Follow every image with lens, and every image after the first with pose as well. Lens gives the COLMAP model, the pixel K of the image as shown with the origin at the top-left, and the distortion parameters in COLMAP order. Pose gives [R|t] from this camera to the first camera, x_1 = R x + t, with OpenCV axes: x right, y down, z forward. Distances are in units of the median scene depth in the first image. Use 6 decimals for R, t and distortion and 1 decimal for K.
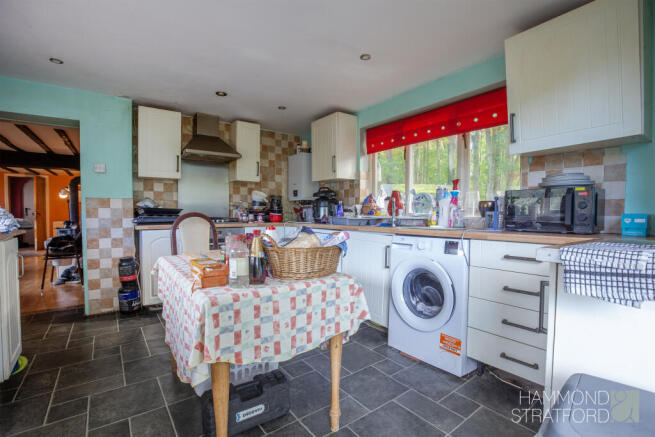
lens RADIAL K [[306.3, 0, 327.5], [0, 306.3, 218.5], [0, 0, 1]] dist [-0.000273, -0.000022]
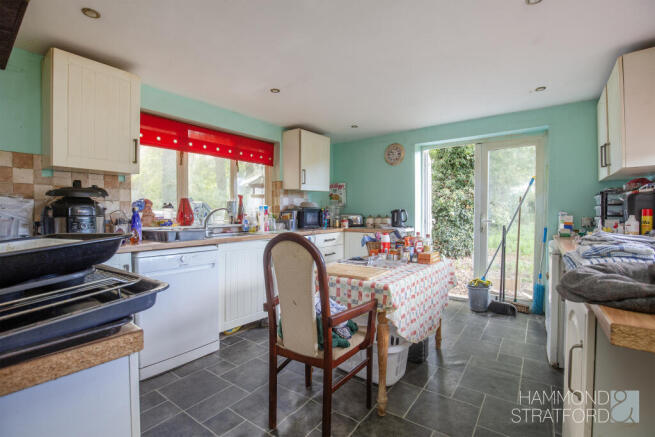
lens RADIAL K [[306.3, 0, 327.5], [0, 306.3, 218.5], [0, 0, 1]] dist [-0.000273, -0.000022]
pose [[-0.296691, -0.004283, 0.954964, -0.893201], [0.037447, 0.999169, 0.016116, -0.036271], [-0.954239, 0.040542, -0.296284, 1.000483]]
